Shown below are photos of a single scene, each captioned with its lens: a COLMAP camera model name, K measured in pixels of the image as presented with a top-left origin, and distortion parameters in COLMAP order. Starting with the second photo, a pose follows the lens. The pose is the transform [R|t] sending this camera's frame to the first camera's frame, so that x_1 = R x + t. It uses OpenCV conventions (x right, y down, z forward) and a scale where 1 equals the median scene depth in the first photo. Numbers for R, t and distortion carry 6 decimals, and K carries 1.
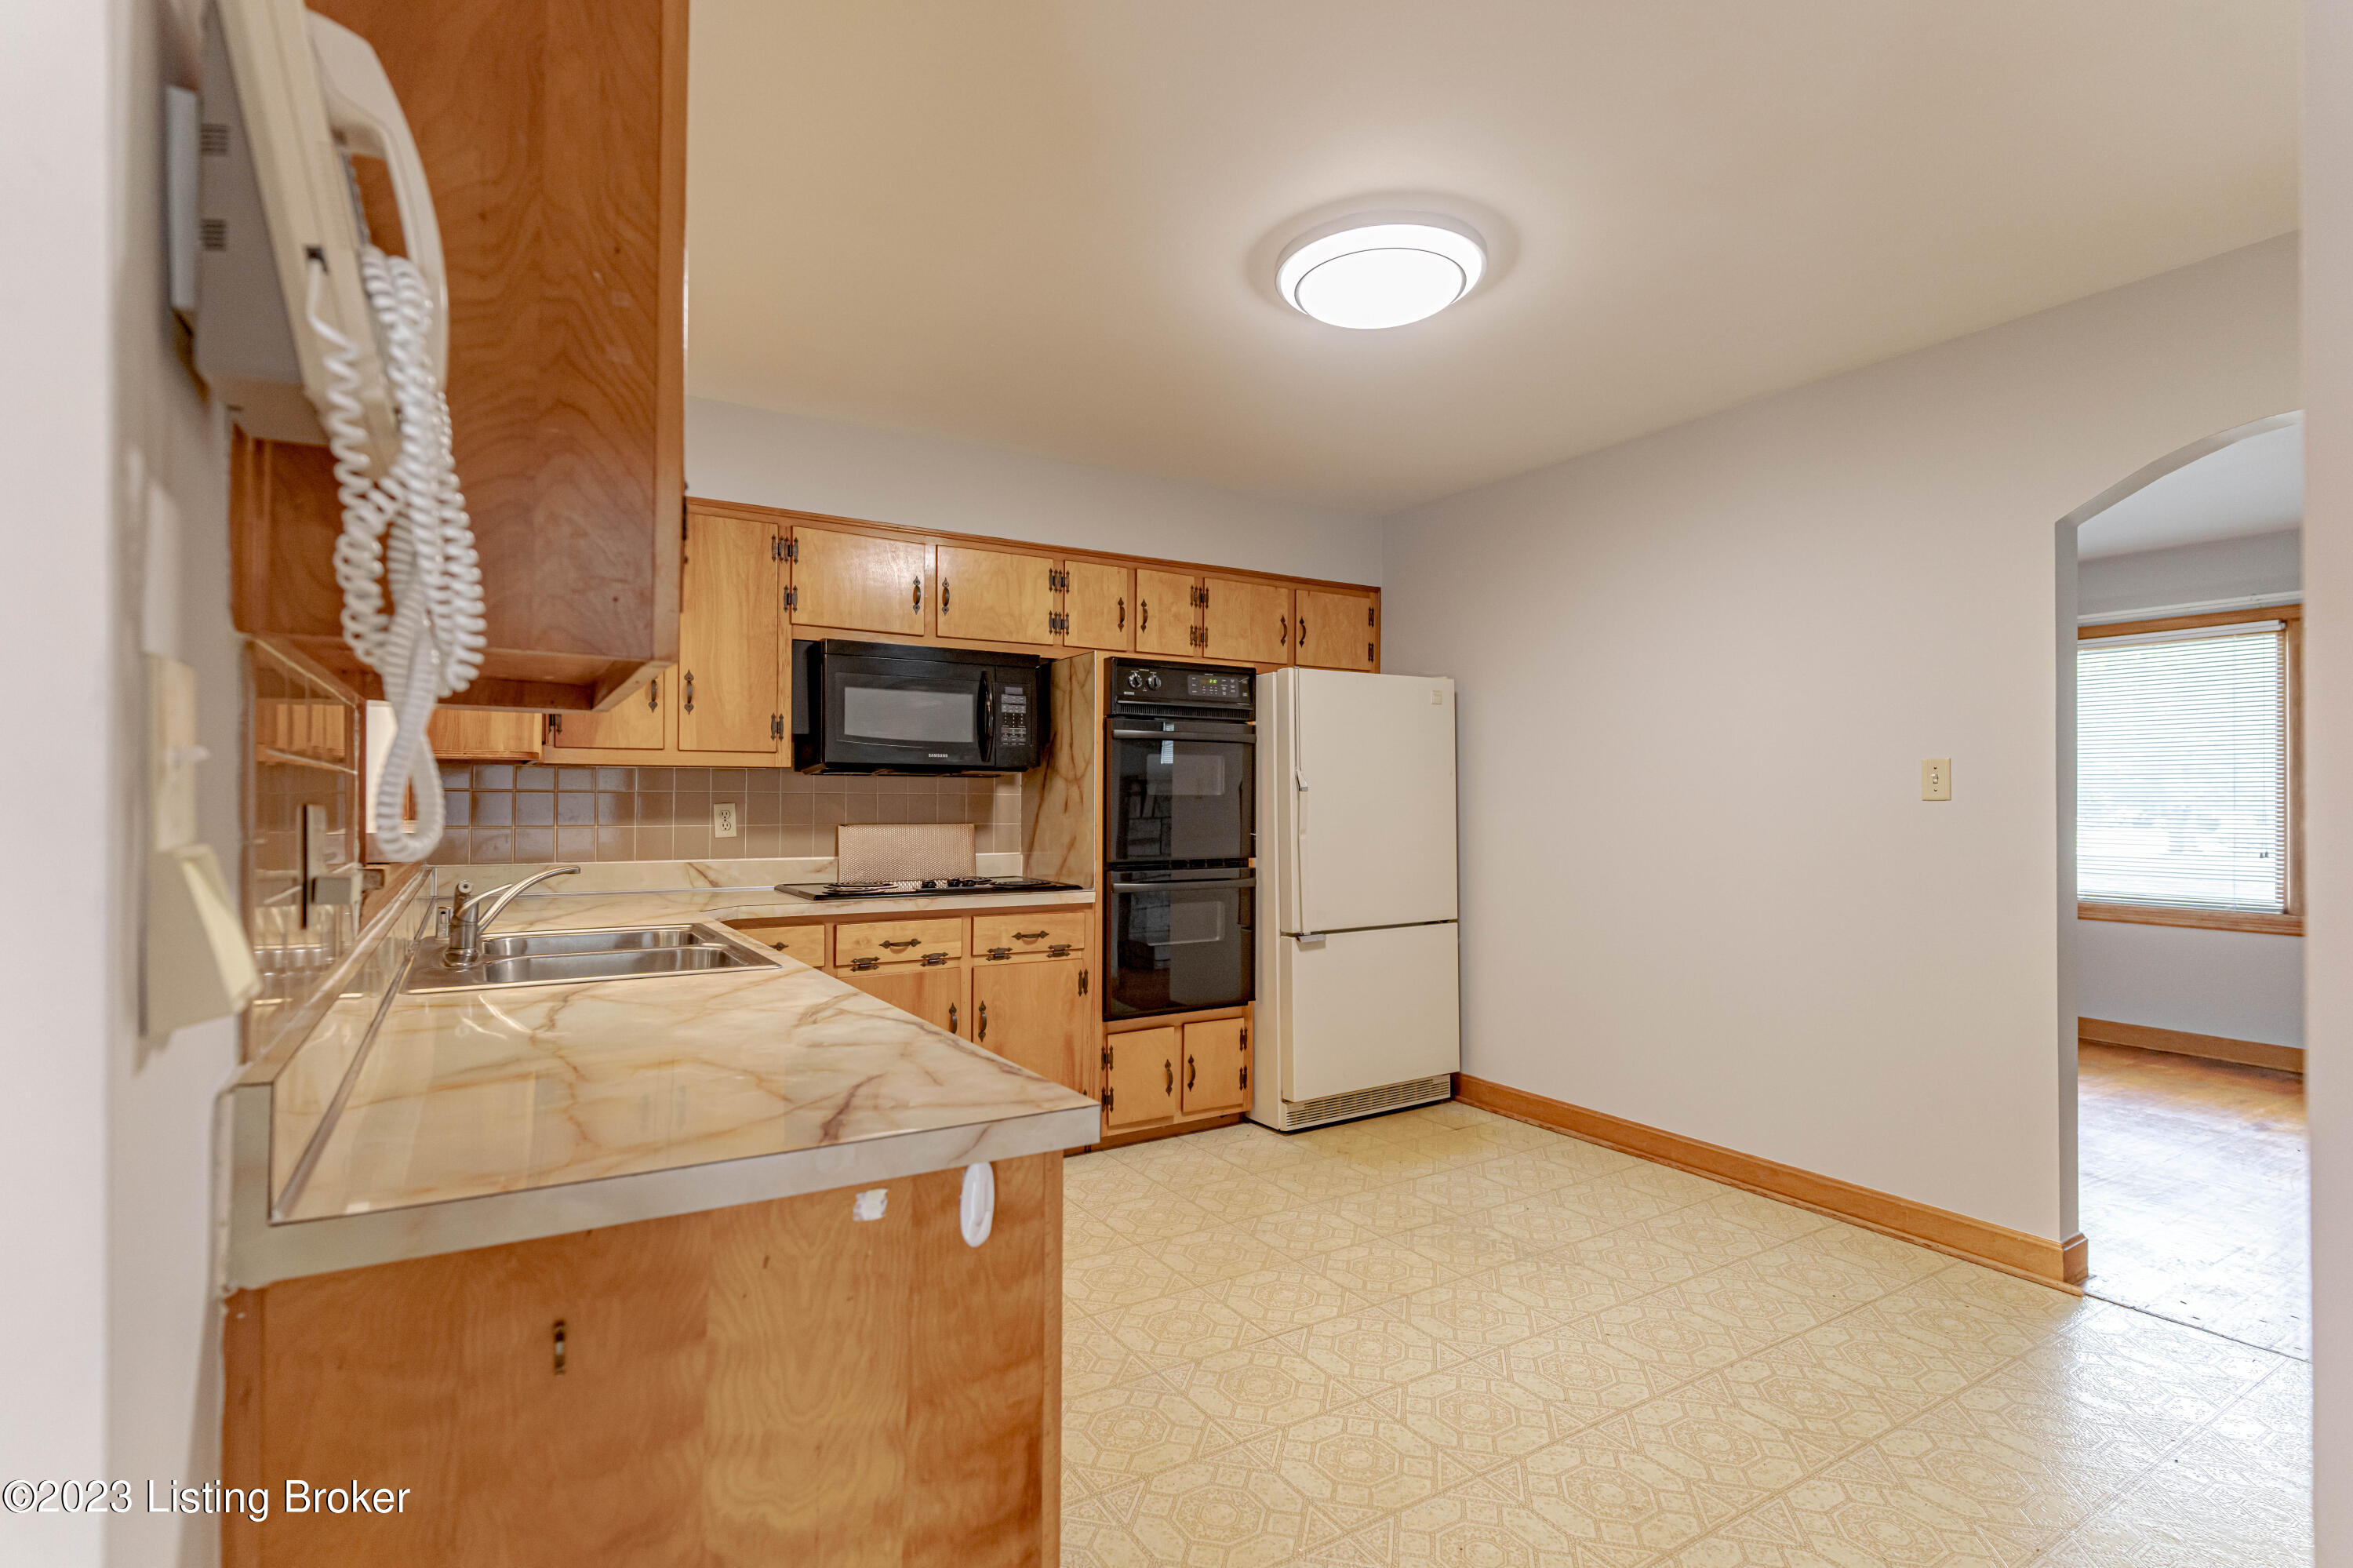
lens RADIAL K [[1154.7, 0, 1189.7], [0, 1154.7, 816.2], [0, 0, 1]] dist [-0.000095, -0.001978]
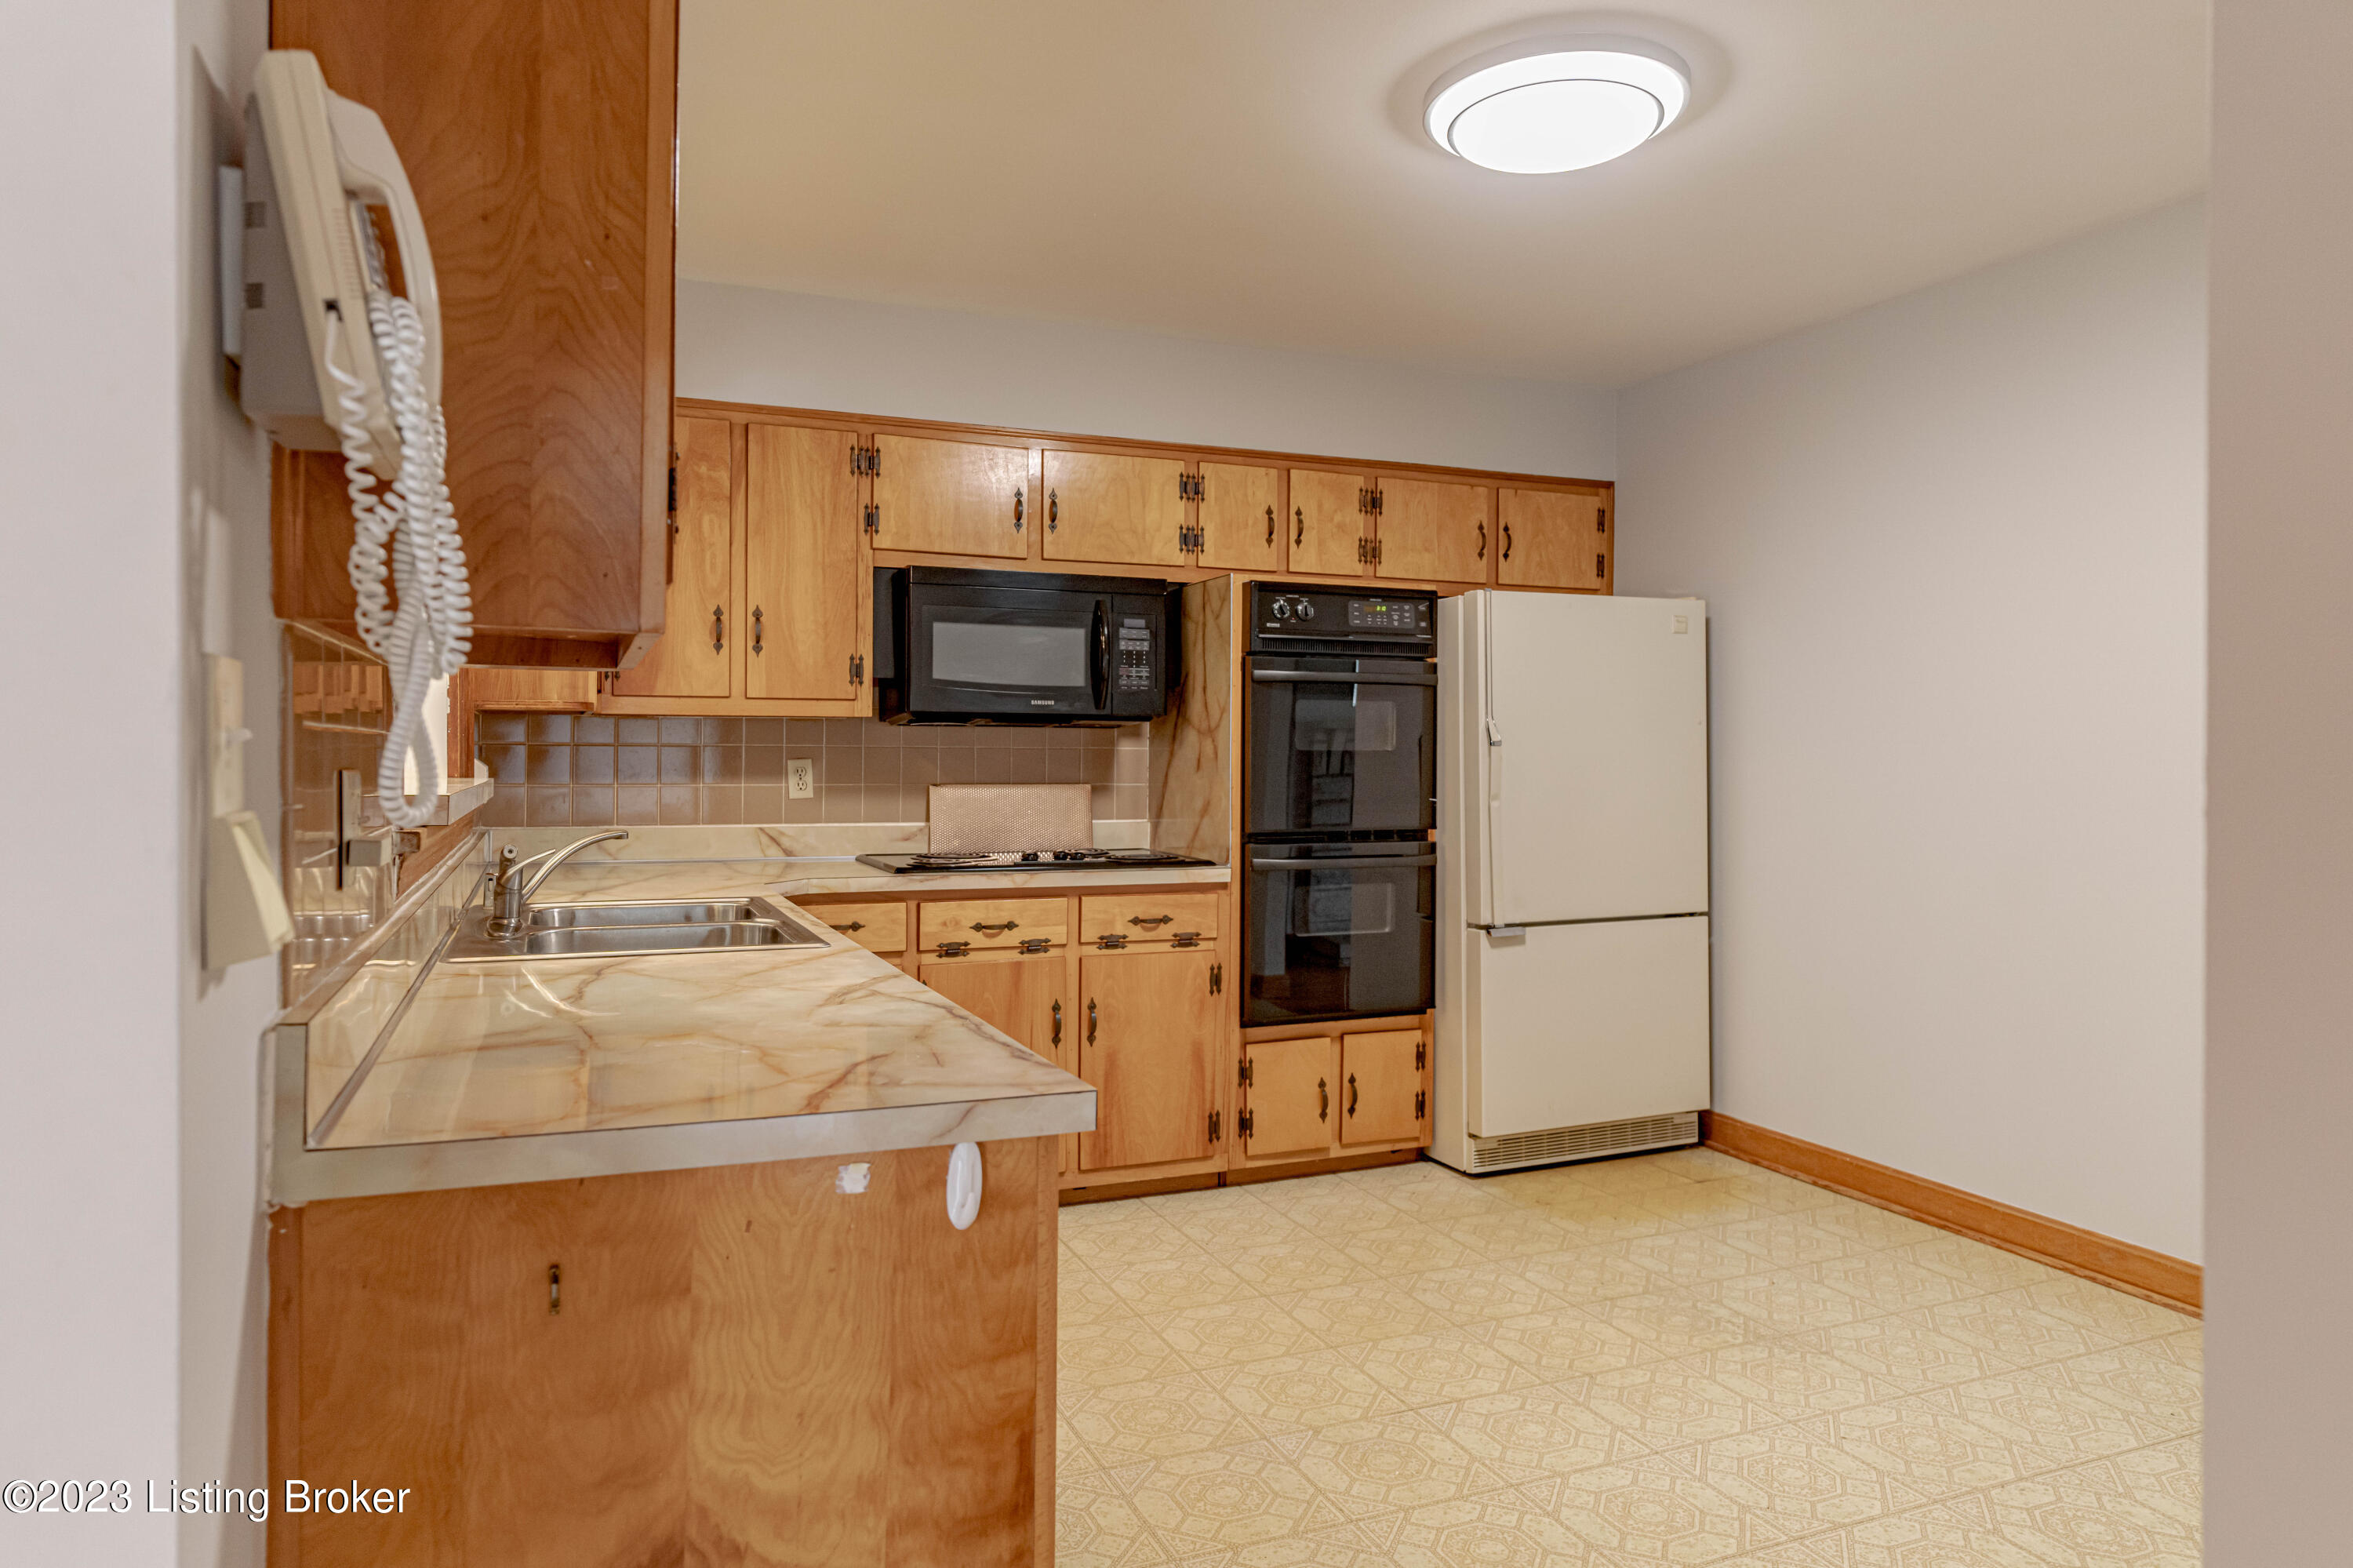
lens RADIAL K [[1504.2, 0, 1177.1], [0, 1504.2, 793.5], [0, 0, 1]] dist [-0.012781, 0.005324]
pose [[0.987111, 0.007709, -0.159849, 0.182775], [-0.005430, 0.999877, 0.014689, -0.011822], [0.159943, -0.013632, 0.987032, -0.201405]]
